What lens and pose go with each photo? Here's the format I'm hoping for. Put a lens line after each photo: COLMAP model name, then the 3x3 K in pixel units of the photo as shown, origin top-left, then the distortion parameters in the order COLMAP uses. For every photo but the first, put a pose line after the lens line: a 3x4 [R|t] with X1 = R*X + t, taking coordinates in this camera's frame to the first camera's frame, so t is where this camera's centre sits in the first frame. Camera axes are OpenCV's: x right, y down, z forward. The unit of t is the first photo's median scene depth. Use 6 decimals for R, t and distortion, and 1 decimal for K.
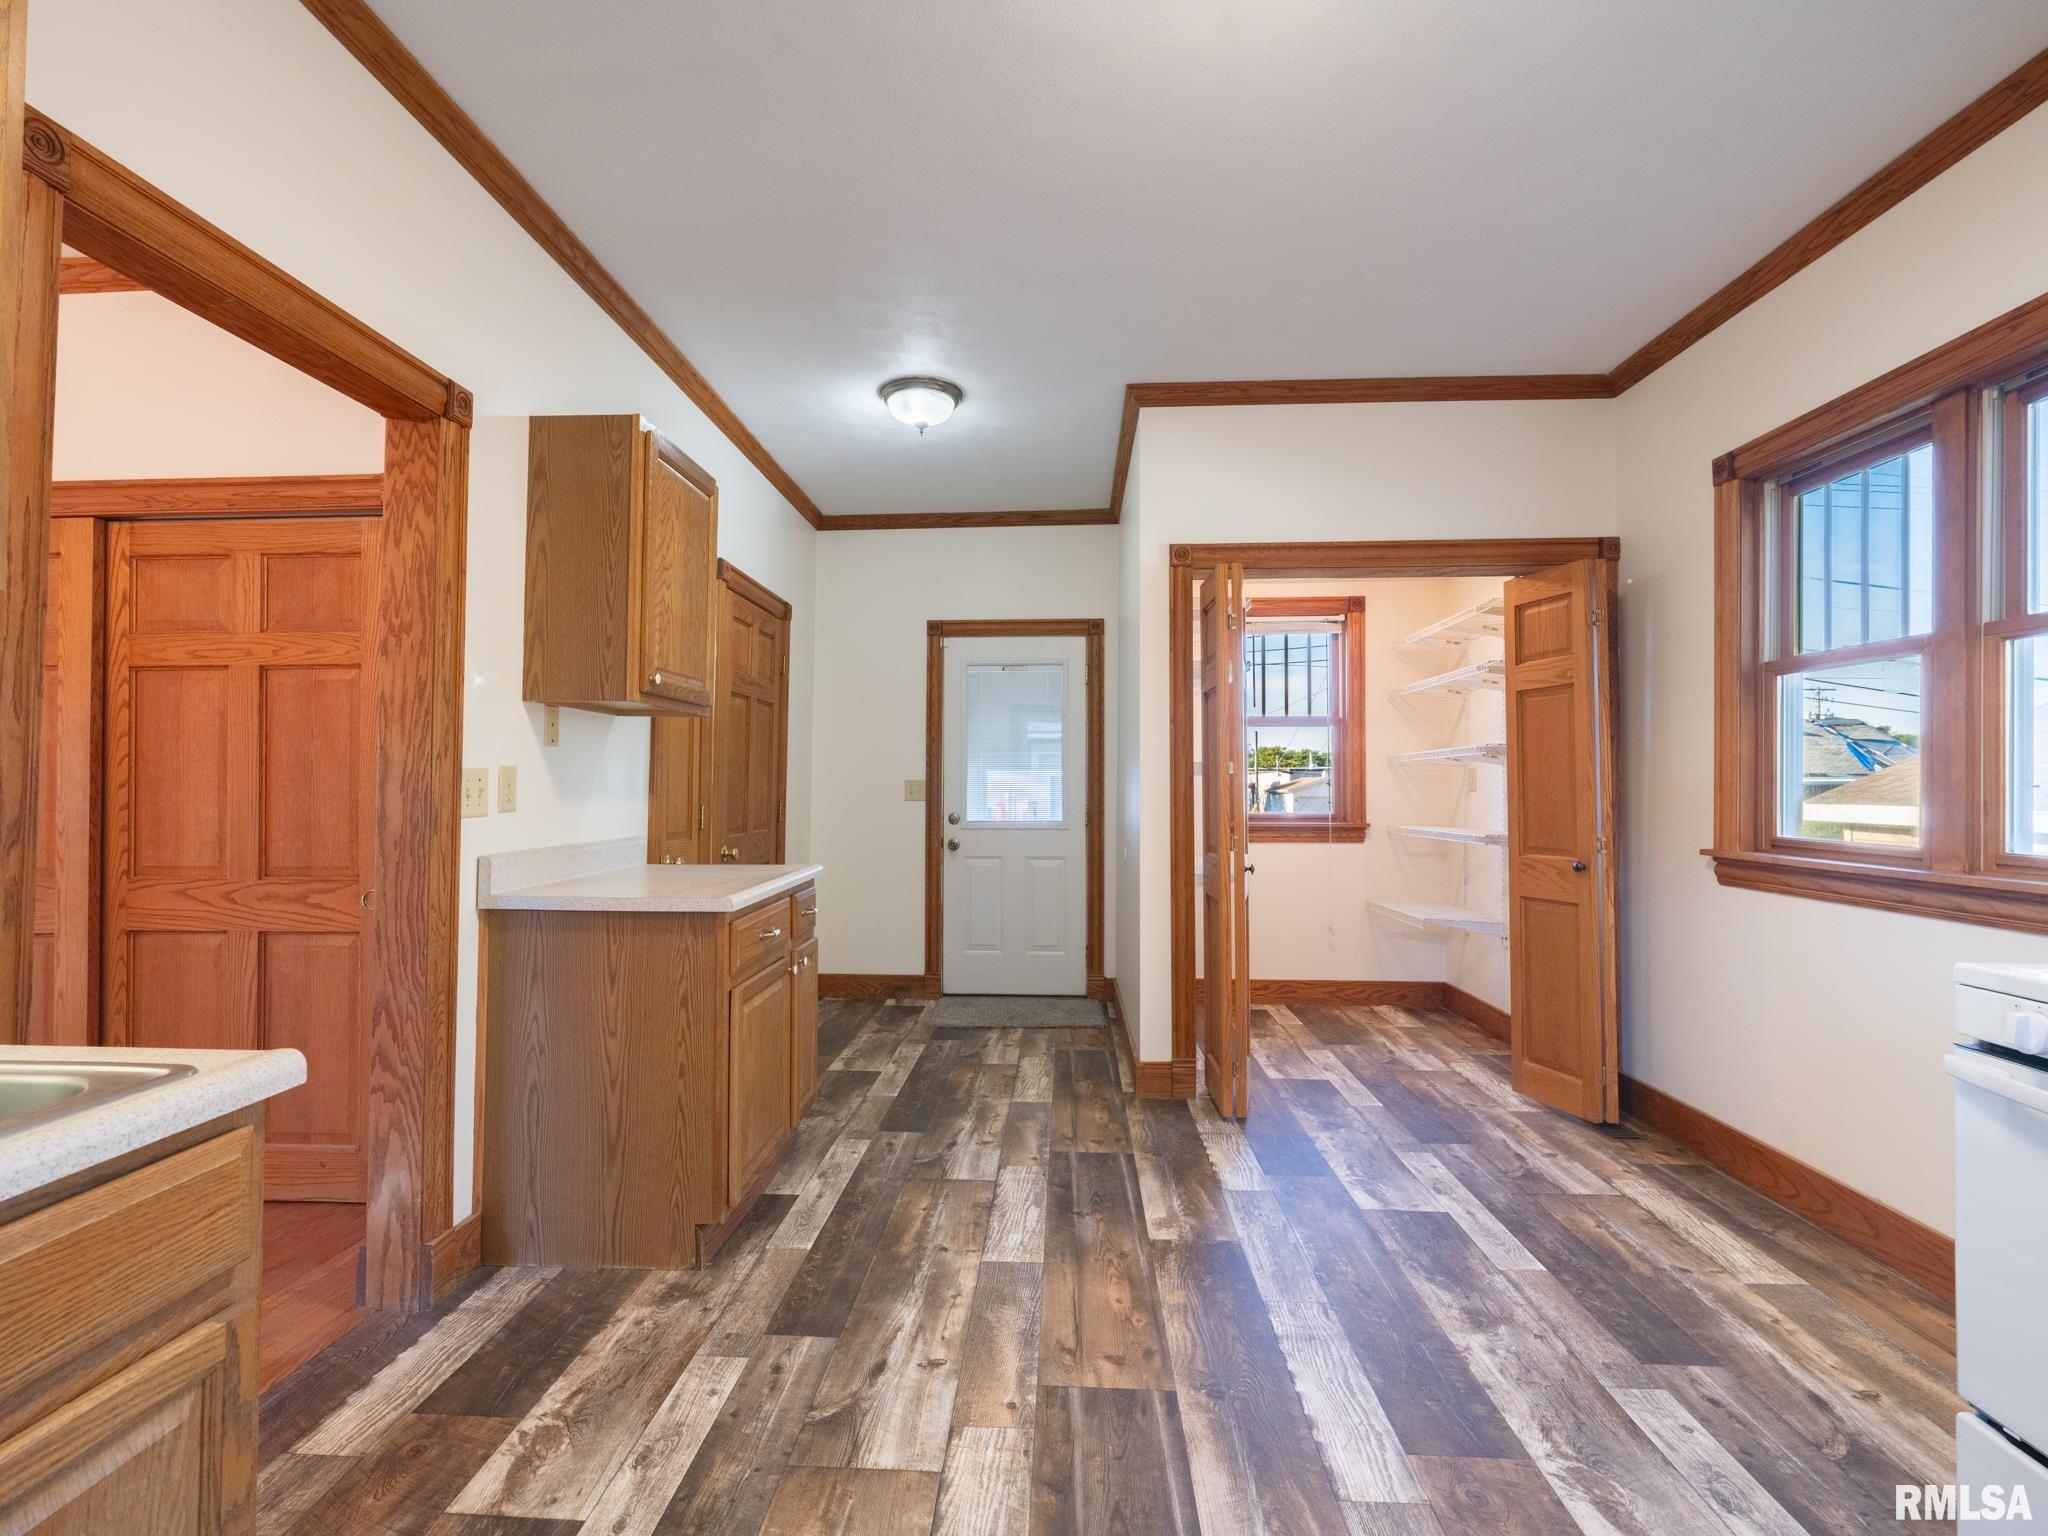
lens RADIAL K [[949.0, 0, 1018.6], [0, 949.0, 765.1], [0, 0, 1]] dist [-0.004292, 0.002028]
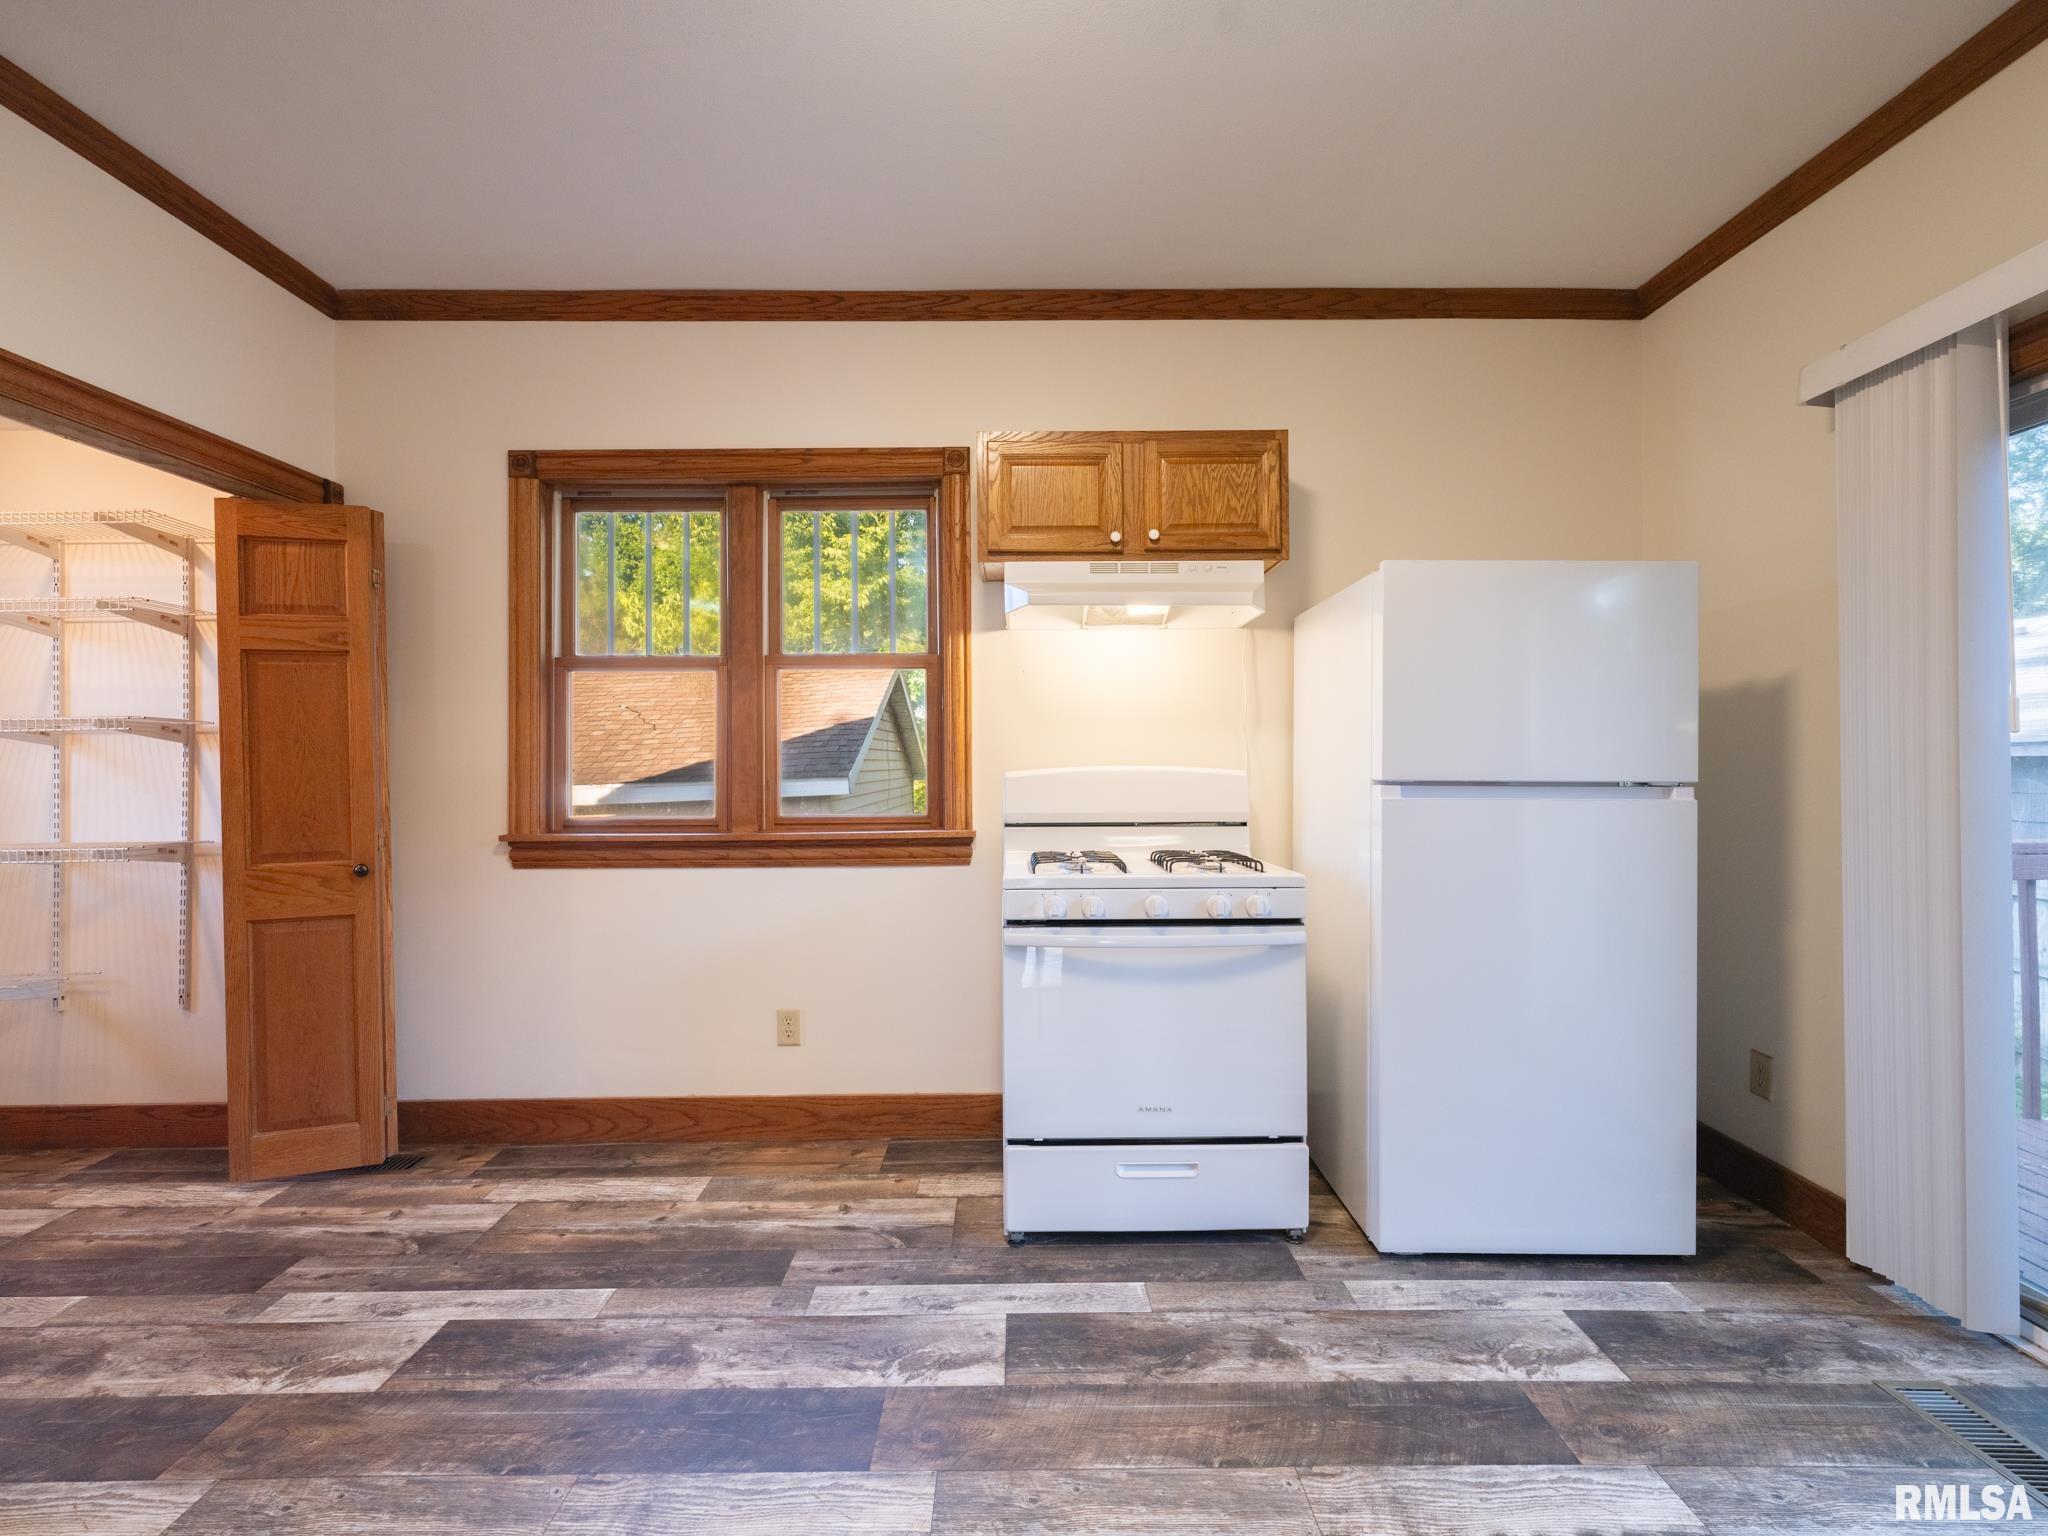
lens RADIAL K [[949.0, 0, 1018.6], [0, 949.0, 765.1], [0, 0, 1]] dist [-0.004292, 0.002028]
pose [[-0.055600, -0.003820, 0.998446, -0.392814], [-0.012444, 0.999918, 0.003132, 0.005201], [-0.998376, -0.012251, -0.055643, 0.644432]]
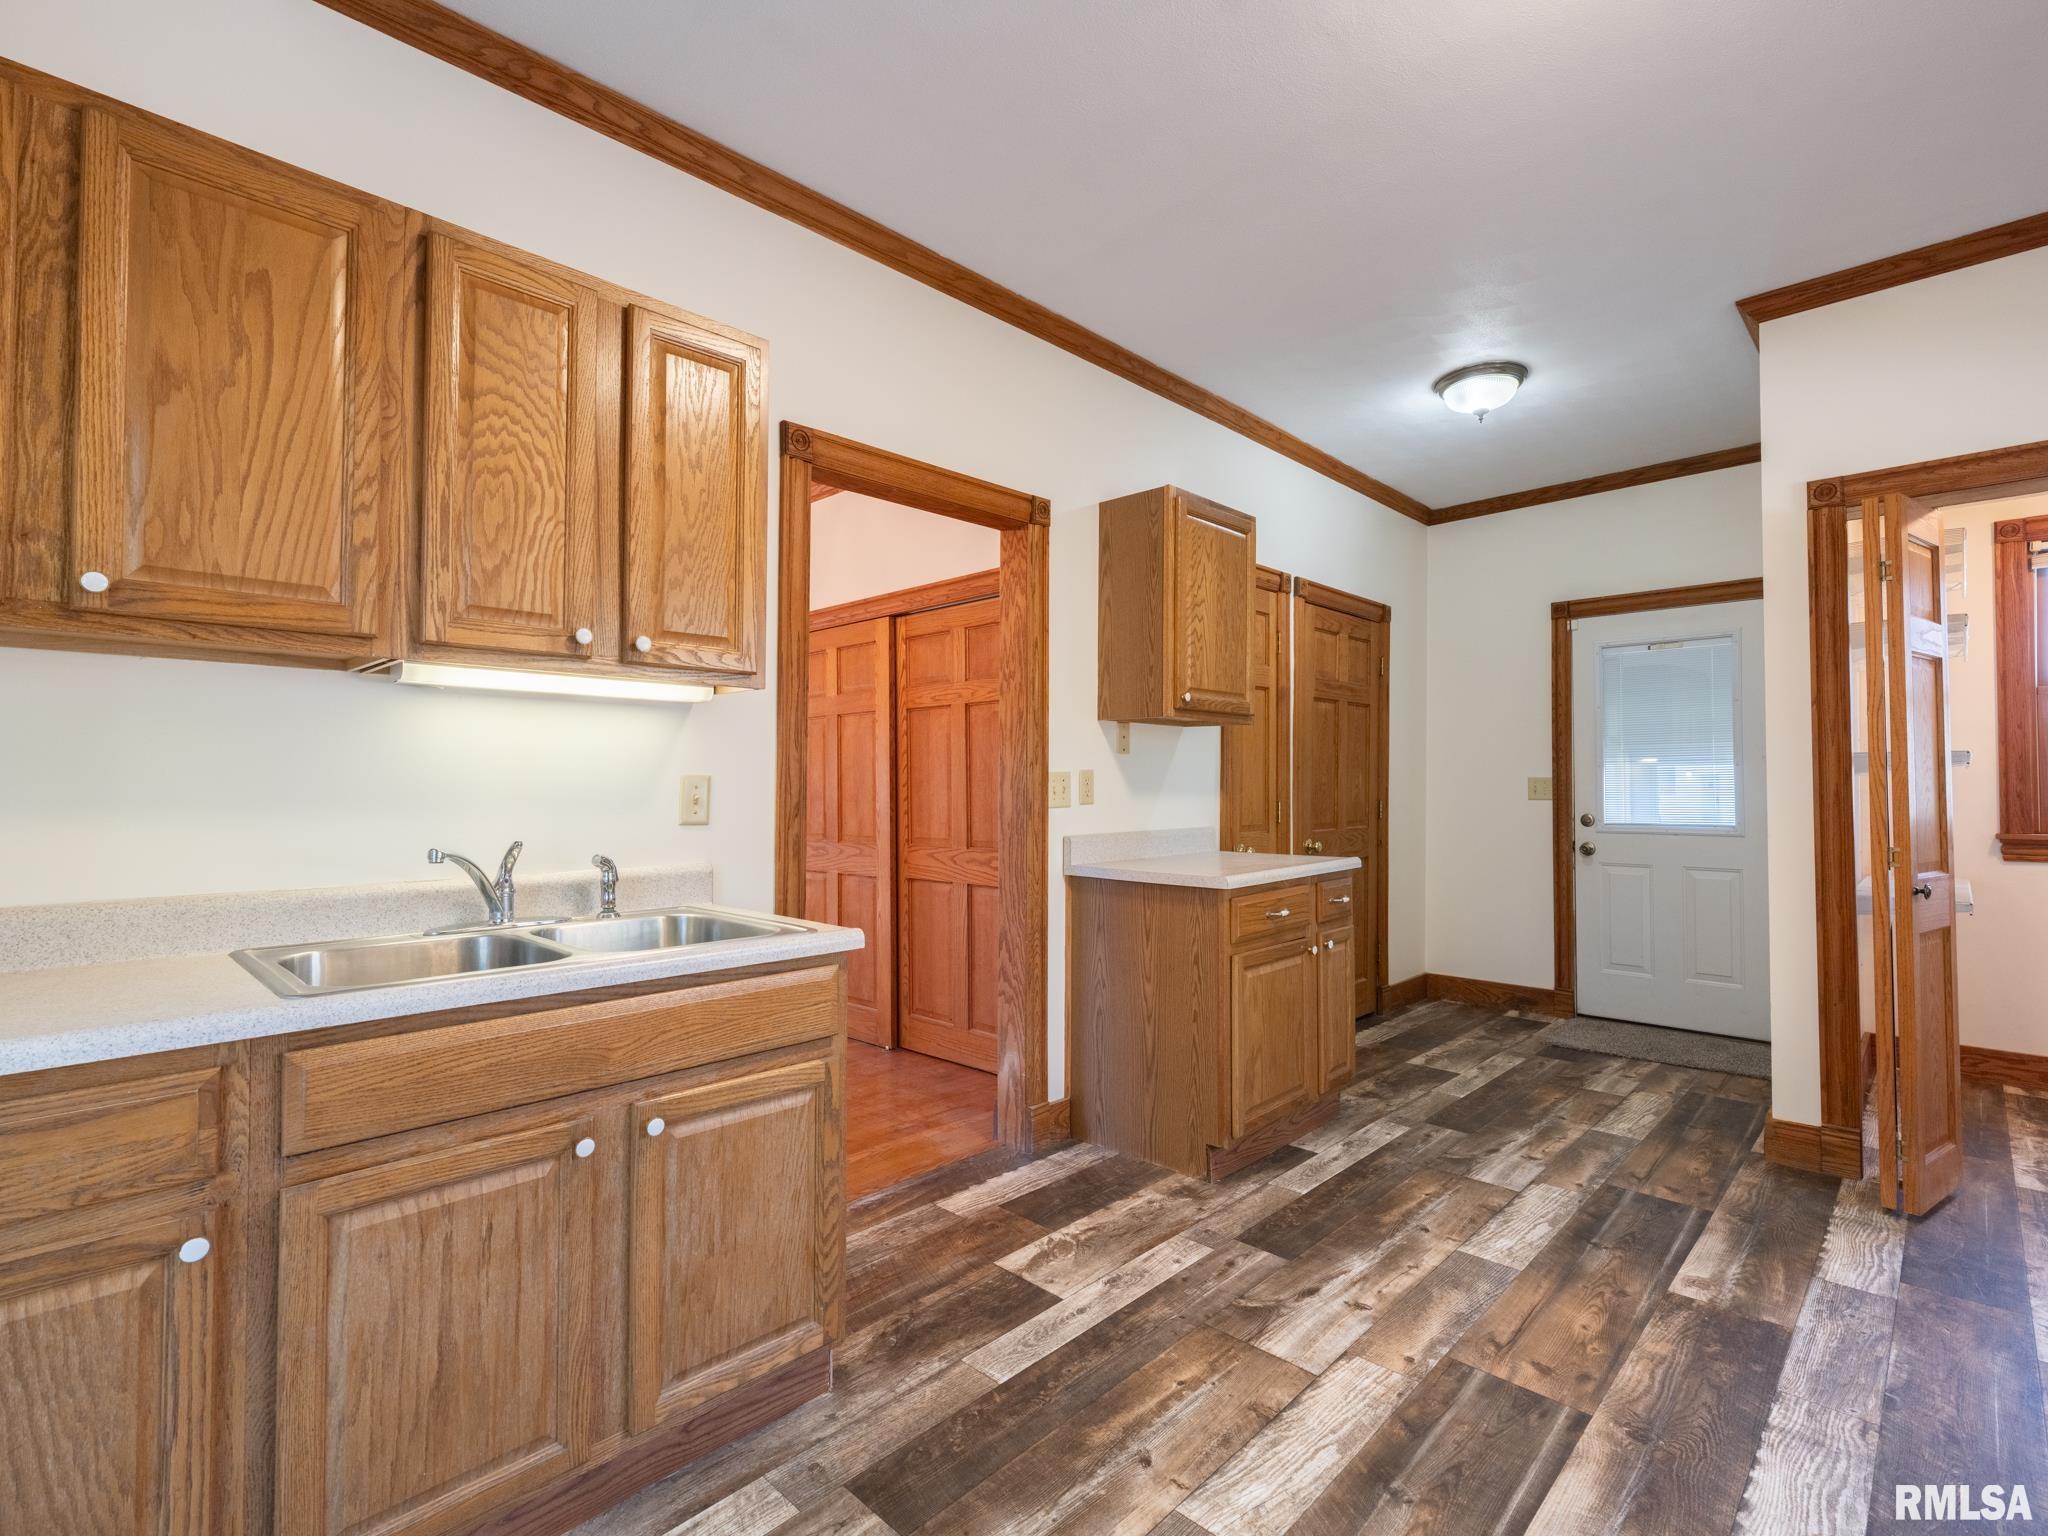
lens RADIAL K [[966.4, 0, 1027.8], [0, 966.4, 765.4], [0, 0, 1]] dist [-0.001543, 0.000568]
pose [[0.753097, -0.015487, -0.657727, 0.303230], [0.016998, 0.999847, -0.004080, -0.001110], [0.657690, -0.008108, 0.753245, -0.080791]]
